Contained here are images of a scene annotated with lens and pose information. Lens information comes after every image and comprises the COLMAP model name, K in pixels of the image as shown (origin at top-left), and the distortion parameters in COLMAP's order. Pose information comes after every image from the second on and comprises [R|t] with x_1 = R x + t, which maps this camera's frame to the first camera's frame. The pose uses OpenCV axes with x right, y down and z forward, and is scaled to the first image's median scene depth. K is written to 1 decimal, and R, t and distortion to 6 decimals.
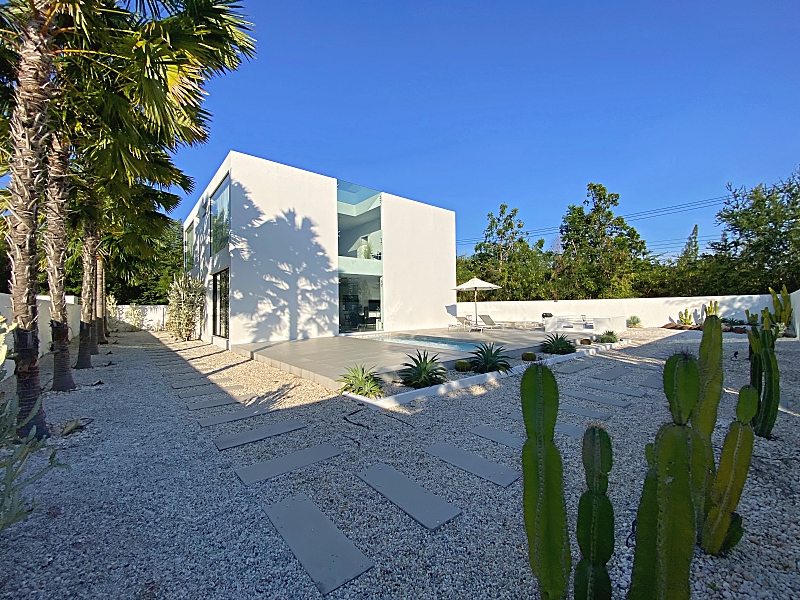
lens RADIAL K [[323.7, 0, 400.0], [0, 323.7, 300.0], [0, 0, 1]] dist [-0.000719, -0.013485]
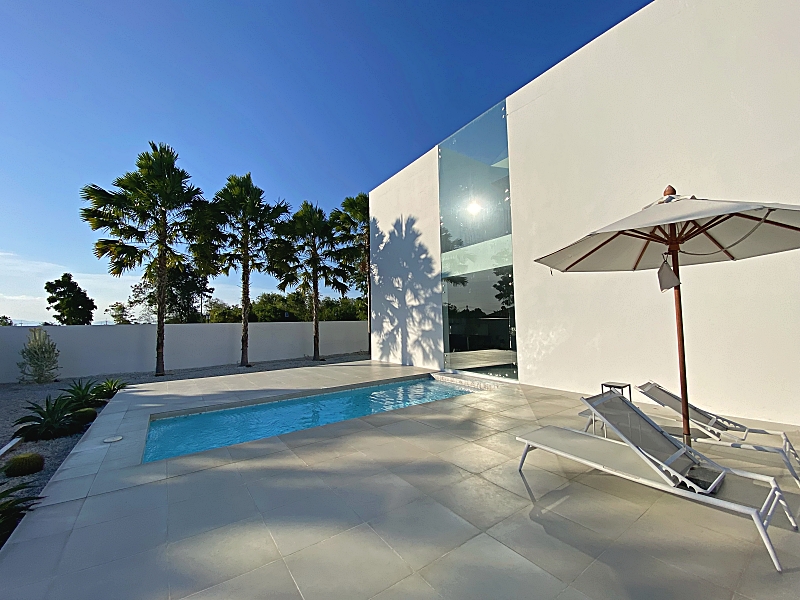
lens RADIAL K [[323.7, 0, 400.0], [0, 323.7, 300.0], [0, 0, 1]] dist [-0.000719, -0.013485]
pose [[-0.098276, -0.056584, -0.993549, 0.515245], [0.039422, 0.997377, -0.060702, 0.003281], [0.994378, -0.045133, -0.095788, 1.019005]]
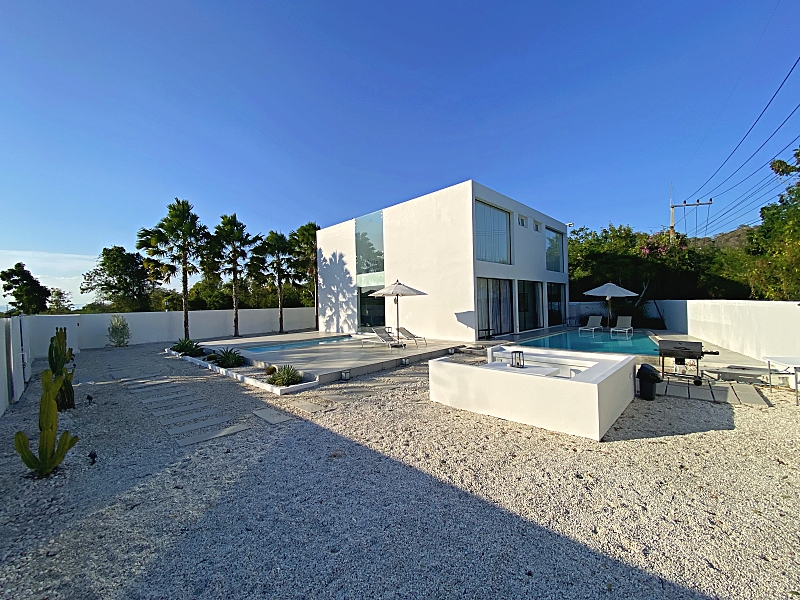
lens RADIAL K [[323.7, 0, 400.0], [0, 323.7, 300.0], [0, 0, 1]] dist [-0.000719, -0.013485]
pose [[0.088030, -0.001820, -0.996116, 1.235352], [0.040616, 0.999173, 0.001763, -0.026644], [0.995289, -0.040613, 0.088031, 1.107041]]
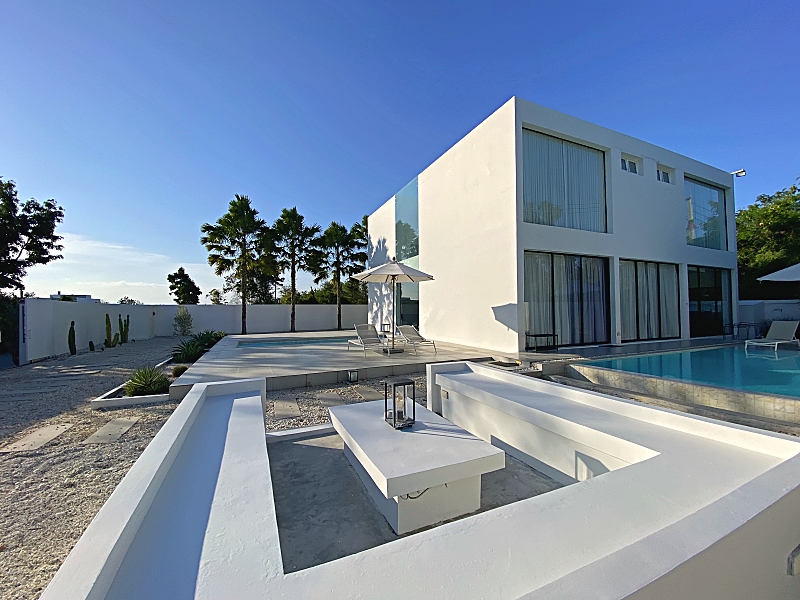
lens RADIAL K [[323.7, 0, 400.0], [0, 323.7, 300.0], [0, 0, 1]] dist [-0.000719, -0.013485]
pose [[-0.289957, -0.015849, -0.956908, 0.913014], [0.025671, 0.999374, -0.024331, 0.022880], [0.956695, -0.031619, -0.289369, 1.394945]]
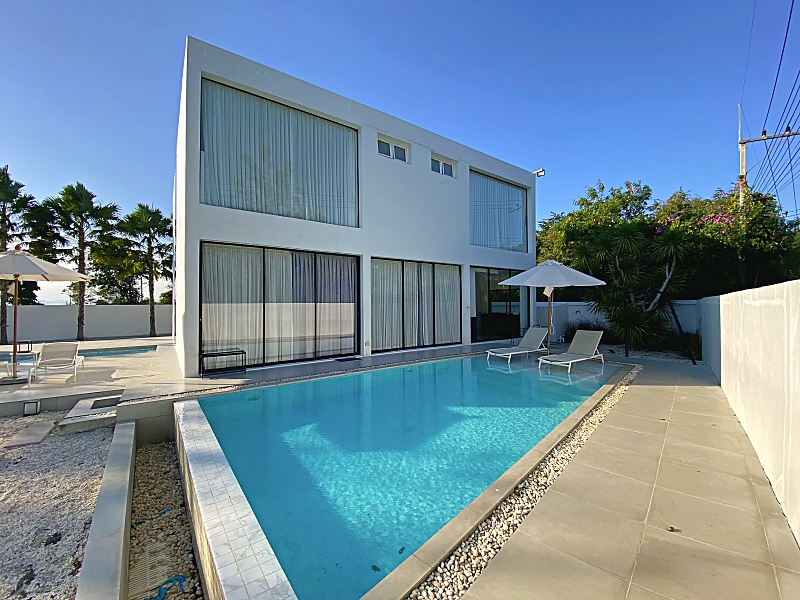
lens RADIAL K [[324.8, 0, 410.2], [0, 324.8, 303.1], [0, 0, 1]] dist [0.002482, -0.013579]
pose [[-0.076376, 0.002705, -0.997075, 0.689299], [0.024774, 0.999693, 0.000814, 0.016677], [0.996771, -0.024640, -0.076419, 1.807851]]
